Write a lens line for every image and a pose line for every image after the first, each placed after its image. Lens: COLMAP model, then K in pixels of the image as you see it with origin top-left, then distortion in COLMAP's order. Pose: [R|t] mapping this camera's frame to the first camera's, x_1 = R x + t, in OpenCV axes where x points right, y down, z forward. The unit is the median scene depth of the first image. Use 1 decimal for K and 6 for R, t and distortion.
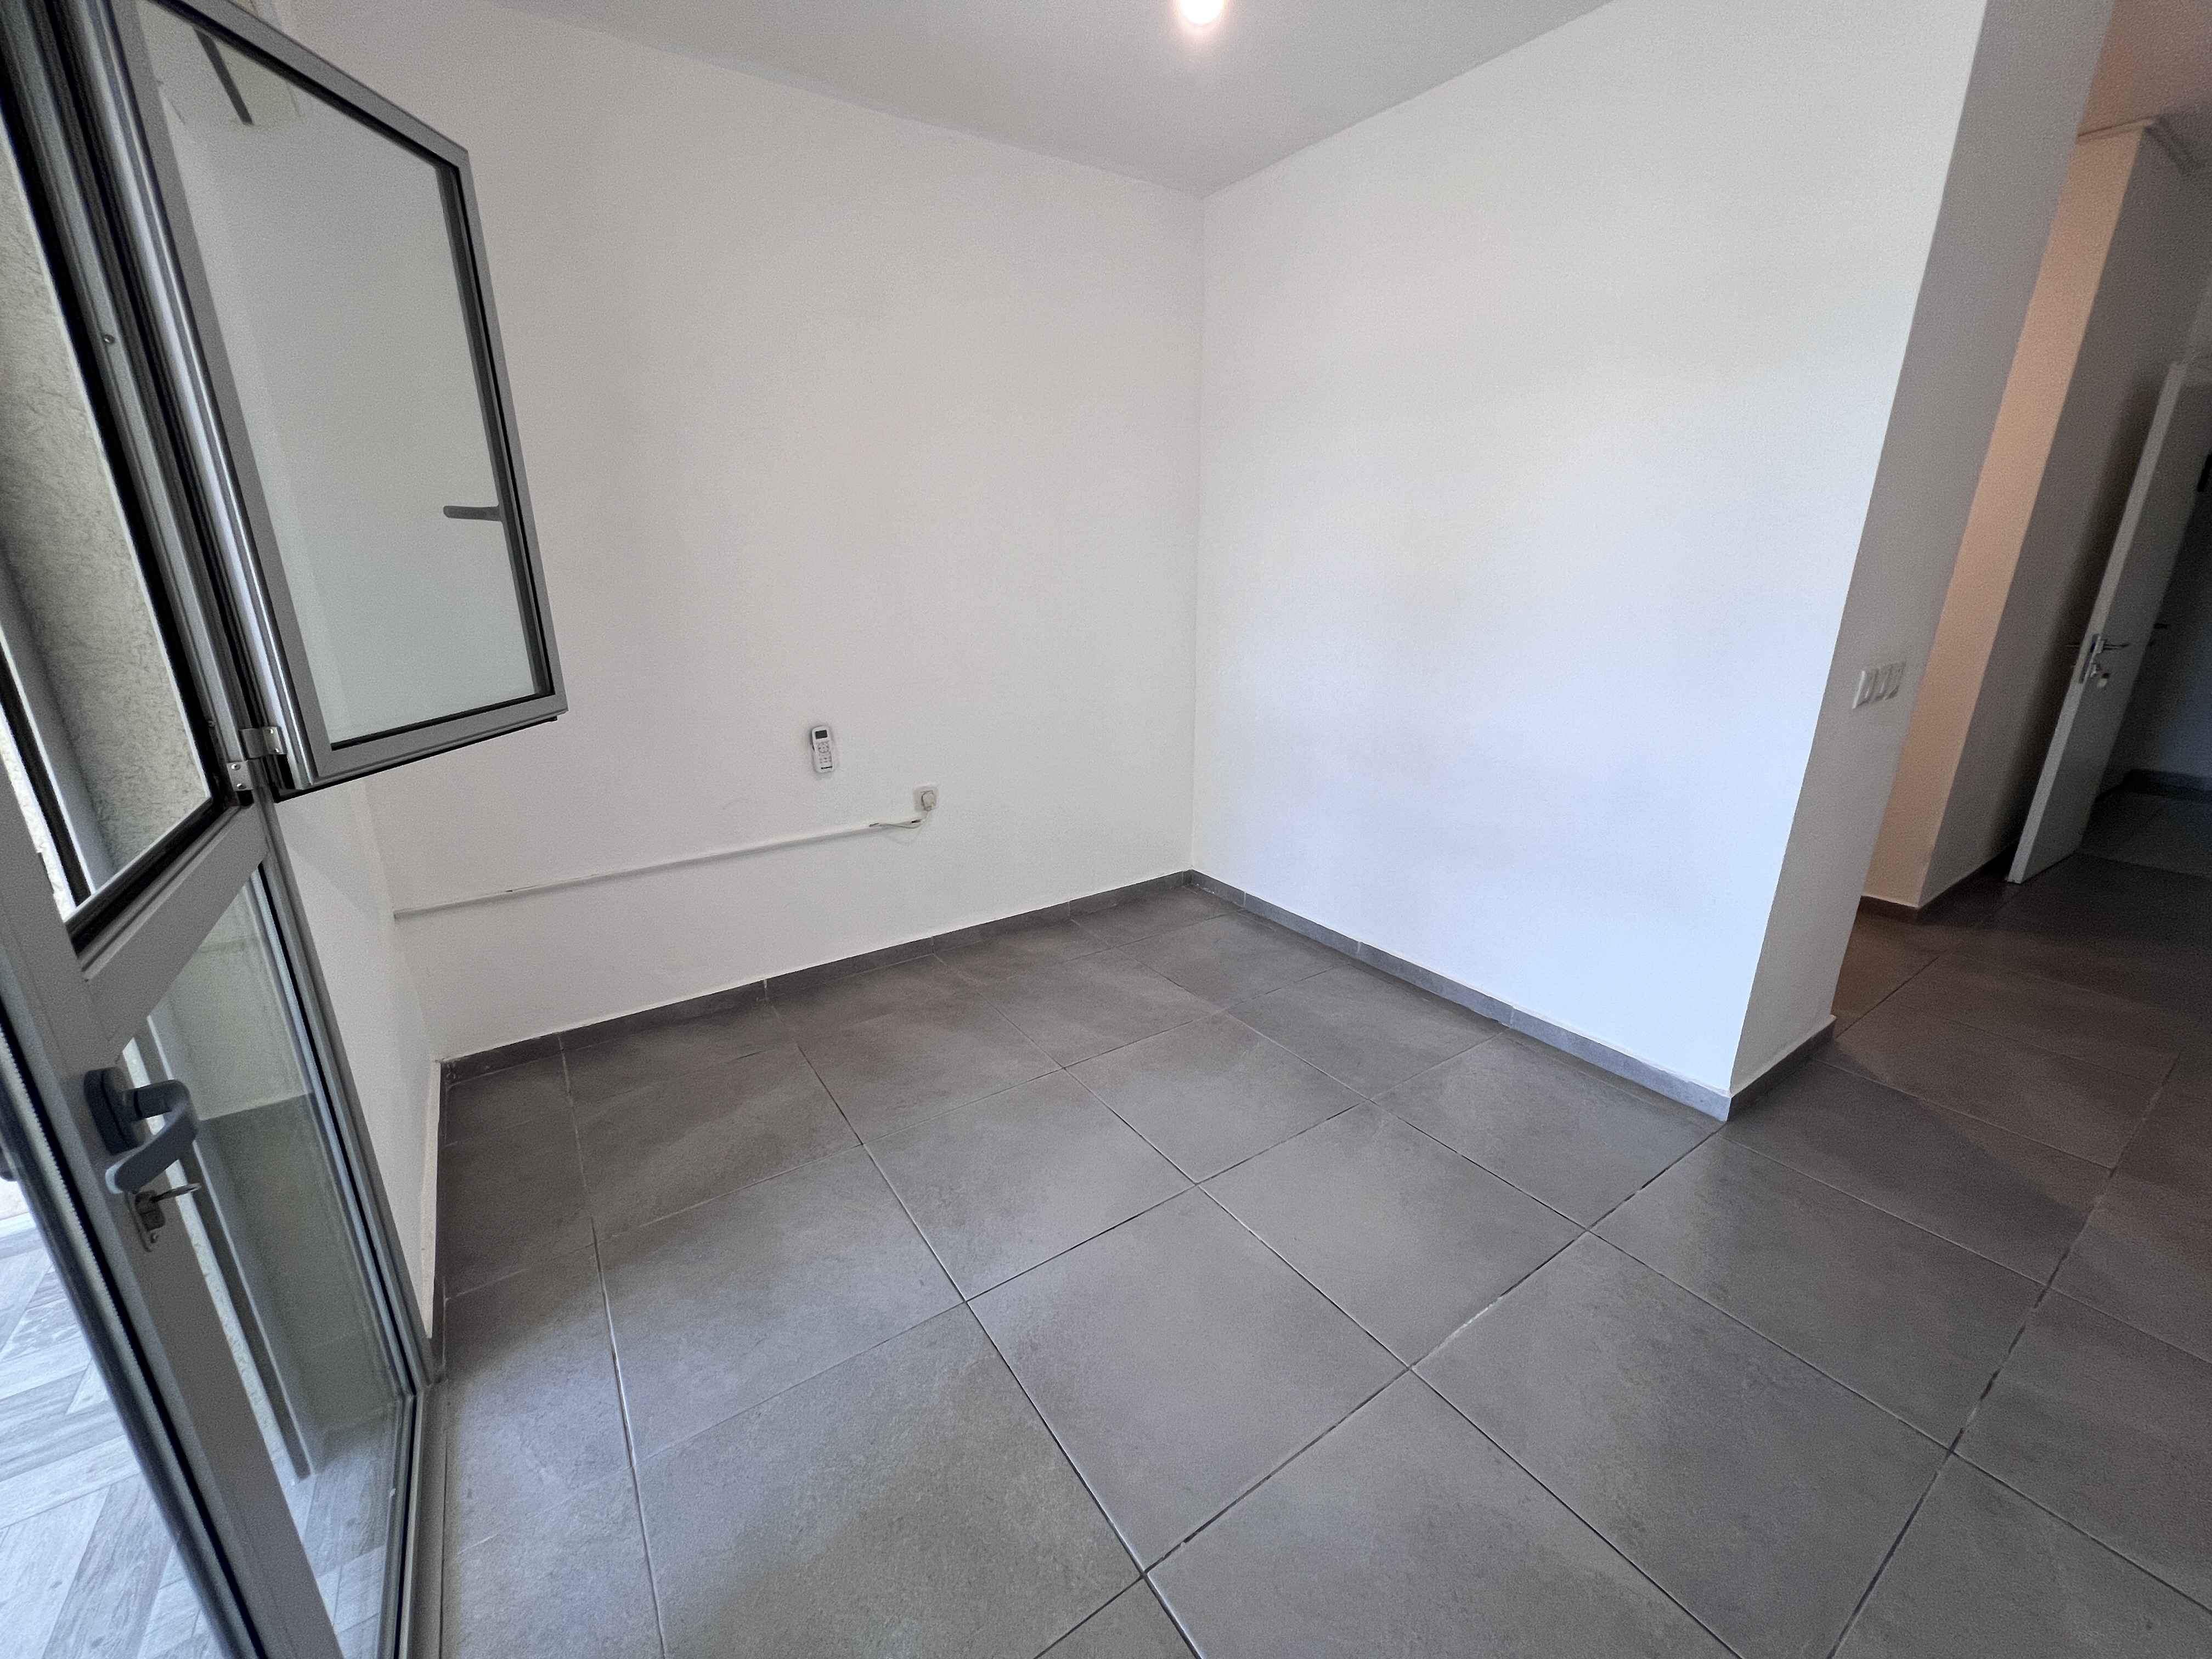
lens RADIAL K [[884.5, 0, 1101.4], [0, 884.5, 826.8], [0, 0, 1]] dist [-0.001995, -0.000047]
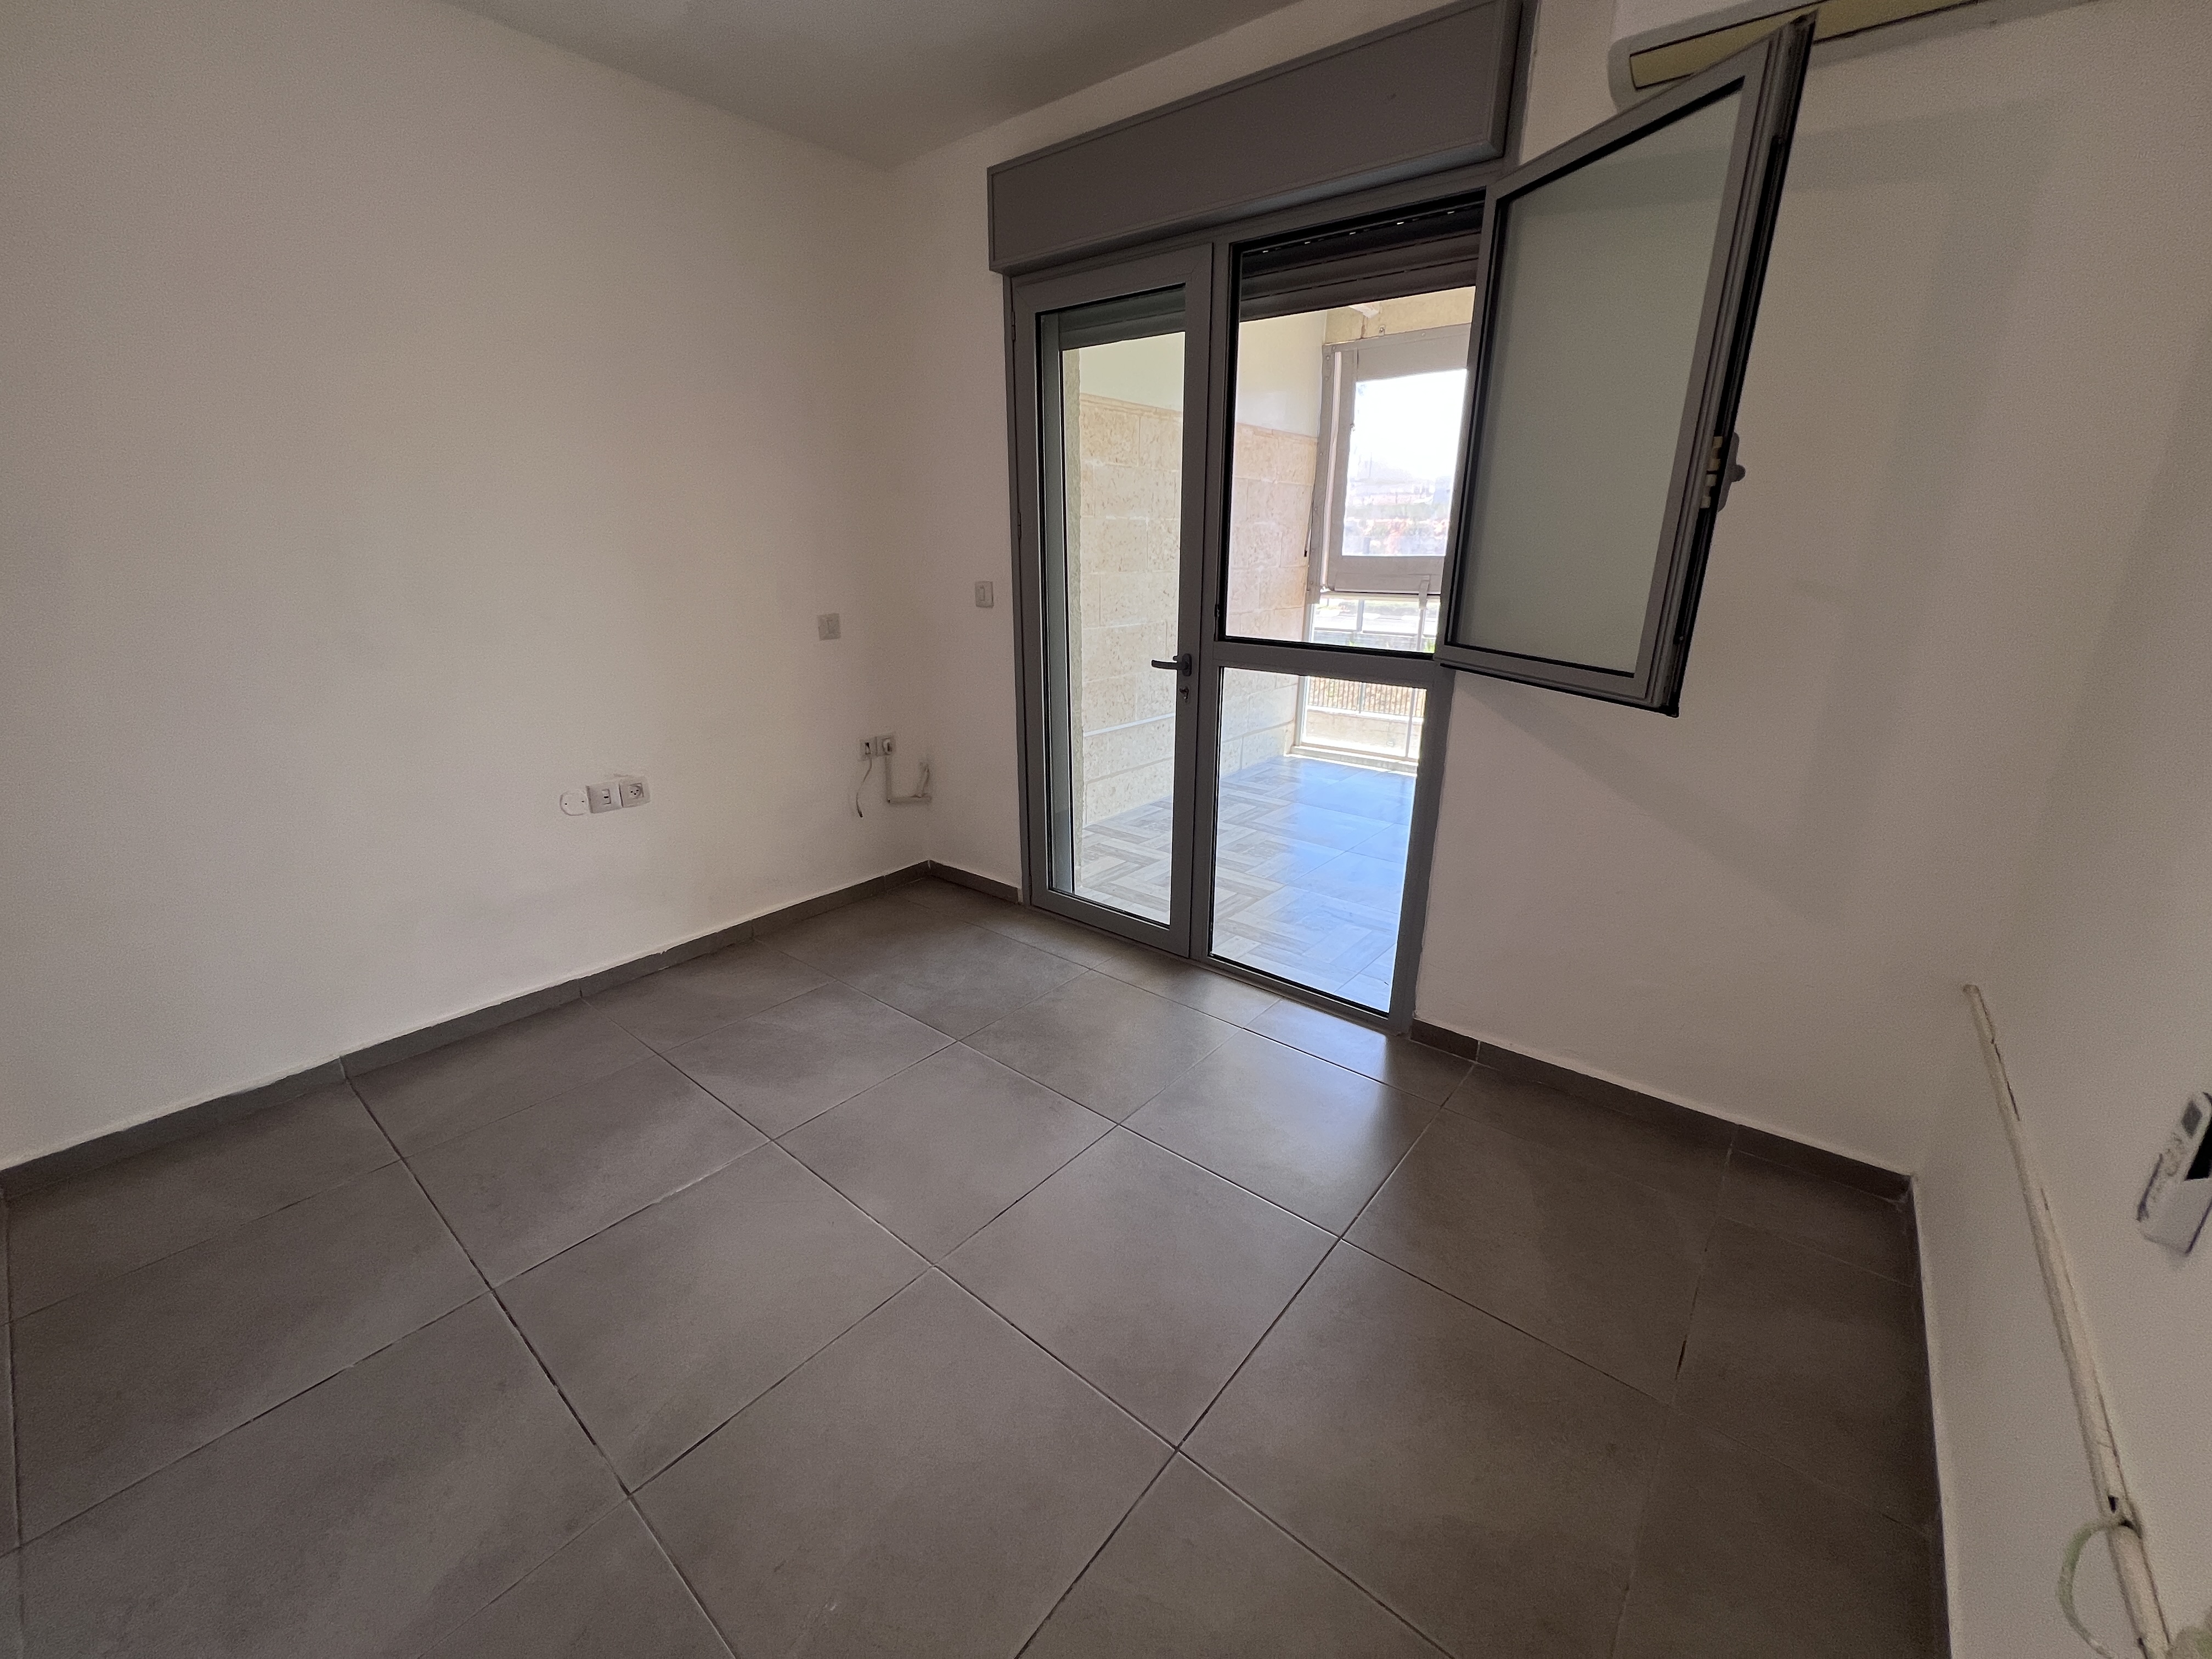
lens RADIAL K [[887.3, 0, 1101.4], [0, 887.3, 835.7], [0, 0, 1]] dist [-0.006467, -0.000086]
pose [[-0.959701, 0.091476, -0.265719, 0.120010], [-0.080070, 0.817340, 0.570564, -0.369125], [0.269376, 0.568847, -0.777078, 1.239603]]
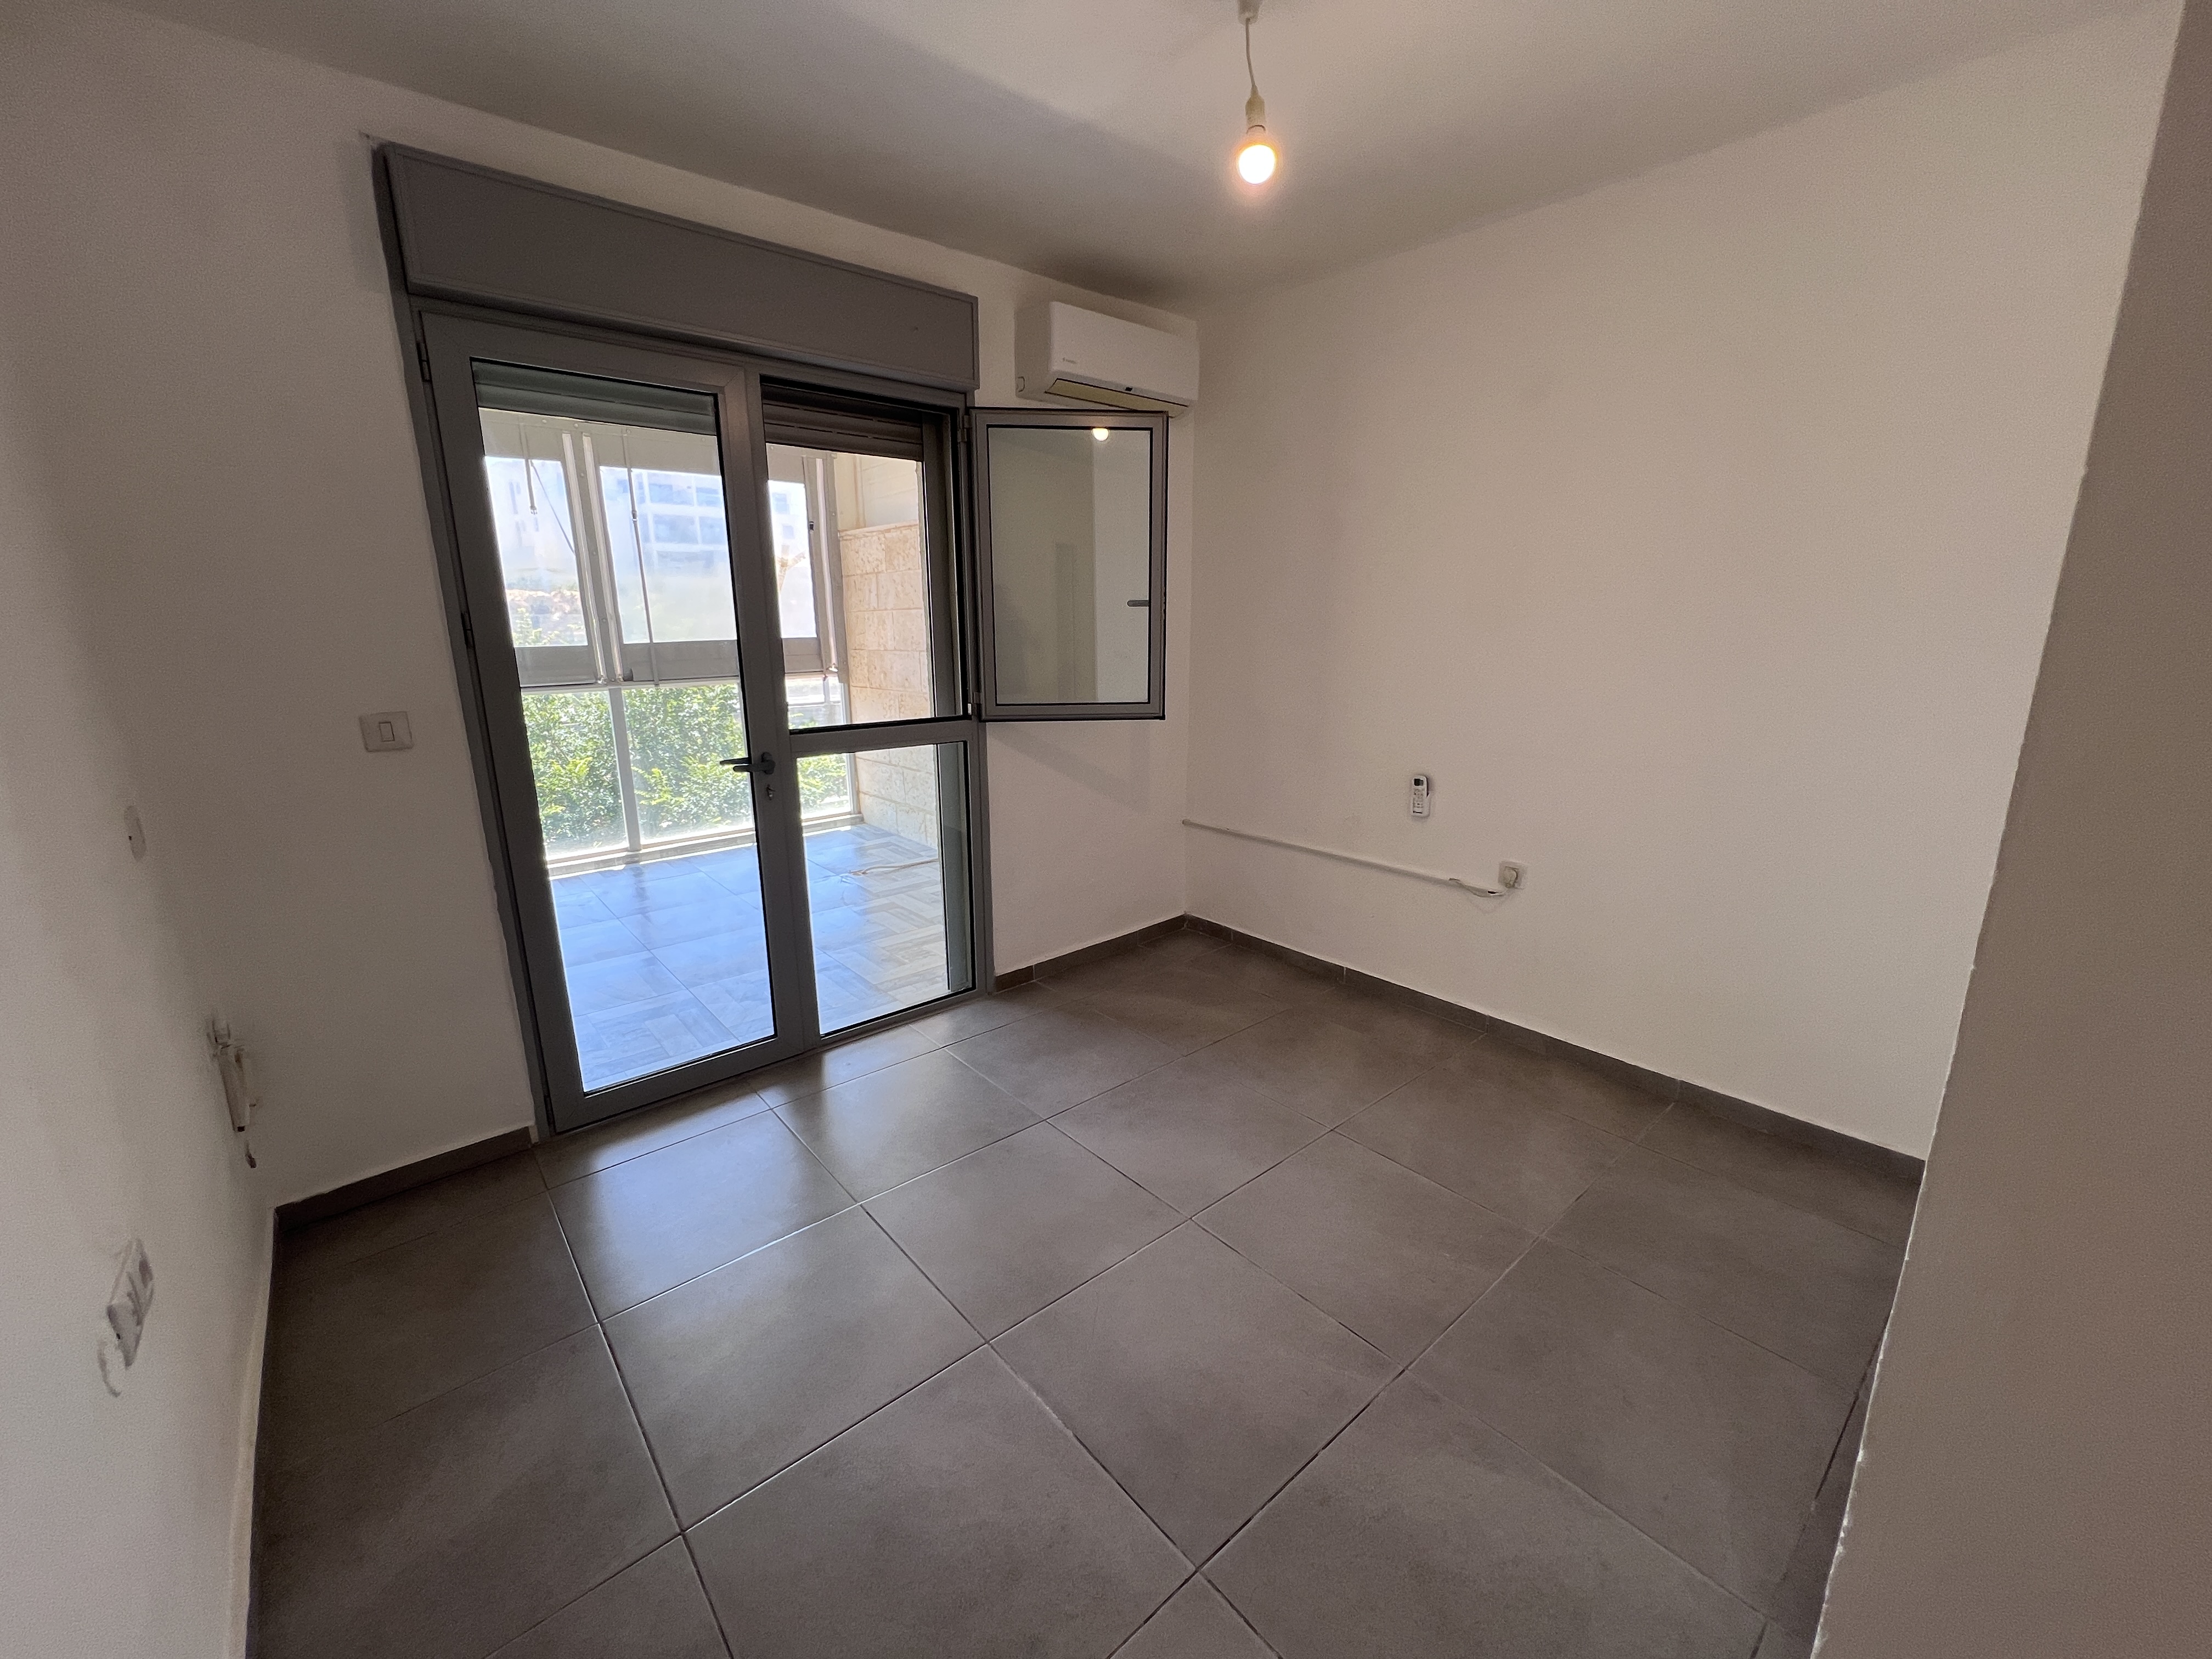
lens RADIAL K [[887.3, 0, 1101.4], [0, 887.3, 835.7], [0, 0, 1]] dist [-0.006467, -0.000086]
pose [[0.111588, 0.245719, -0.962897, 0.846907], [-0.286600, 0.935735, 0.205574, -0.179554], [0.951530, 0.253026, 0.174840, 0.501989]]
